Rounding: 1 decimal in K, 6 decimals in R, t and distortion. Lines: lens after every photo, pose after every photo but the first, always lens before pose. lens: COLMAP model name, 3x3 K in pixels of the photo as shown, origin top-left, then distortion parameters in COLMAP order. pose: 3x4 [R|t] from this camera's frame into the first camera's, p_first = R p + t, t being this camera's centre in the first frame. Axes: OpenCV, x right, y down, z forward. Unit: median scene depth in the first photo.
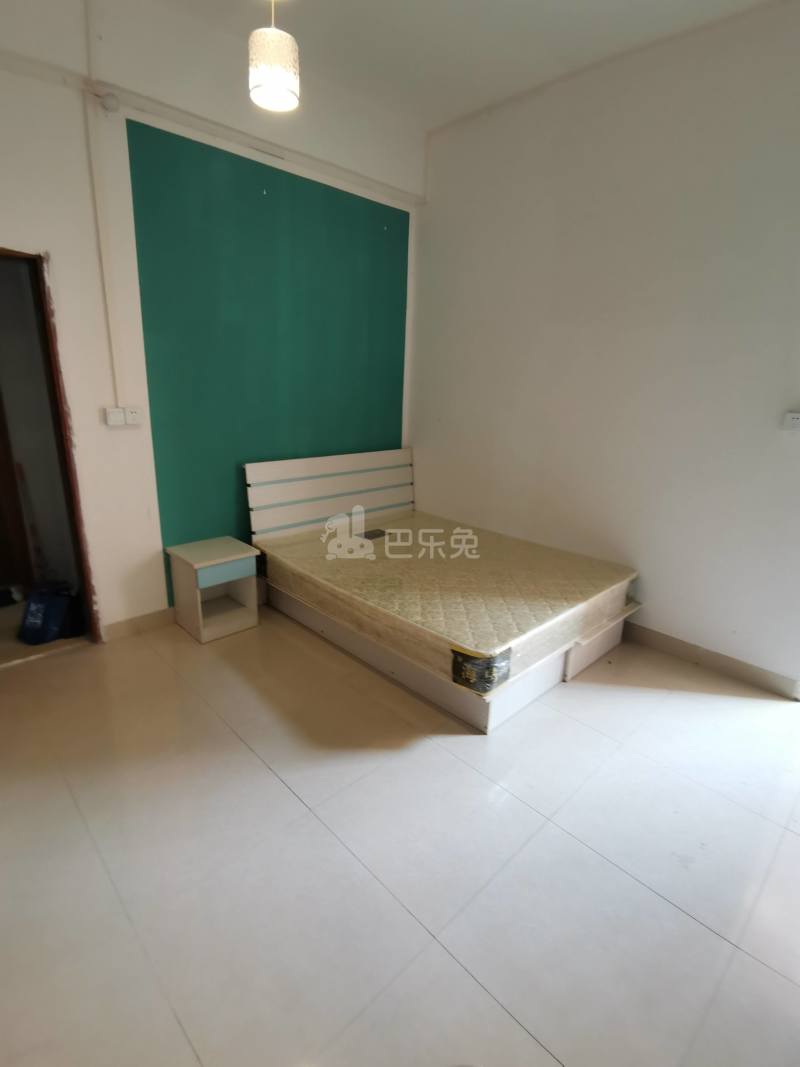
lens RADIAL K [[526.1, 0, 401.6], [0, 526.1, 537.2], [0, 0, 1]] dist [-0.012621, -0.003221]
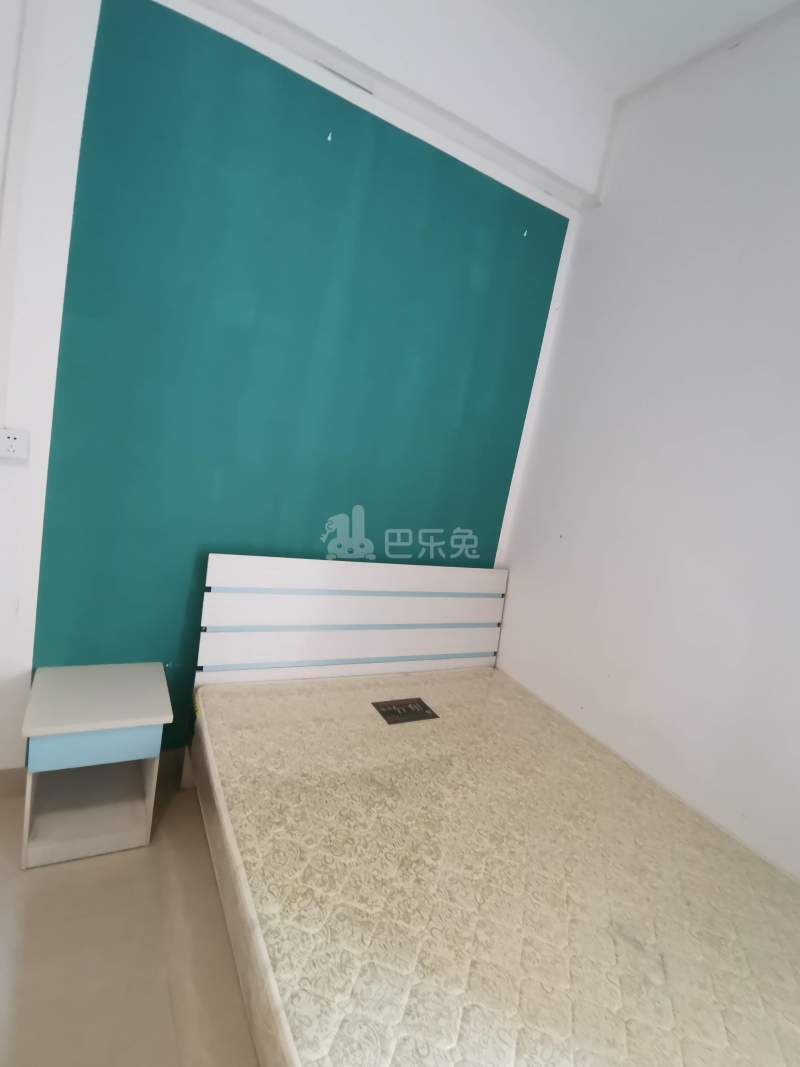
lens RADIAL K [[526.1, 0, 398.9], [0, 526.1, 524.4], [0, 0, 1]] dist [-0.012621, -0.003221]
pose [[0.952823, 0.182828, -0.242284, 0.045736], [-0.220729, 0.965286, -0.139649, -0.134550], [0.208341, 0.186540, 0.960102, 0.461993]]
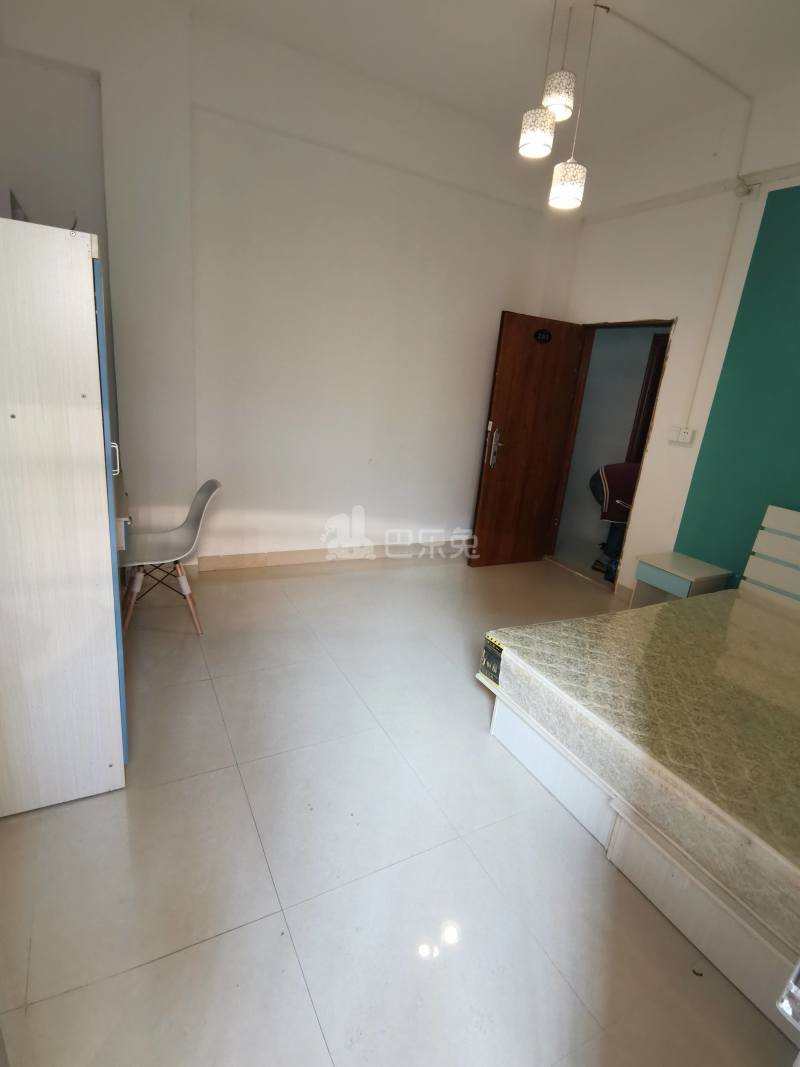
lens RADIAL K [[526.1, 0, 401.7], [0, 526.1, 536.9], [0, 0, 1]] dist [-0.012621, -0.003221]
pose [[-0.275001, 0.221810, -0.935508, 0.740126], [-0.376186, 0.870626, 0.317009, -0.138028], [0.884793, 0.439102, -0.155981, 0.596252]]
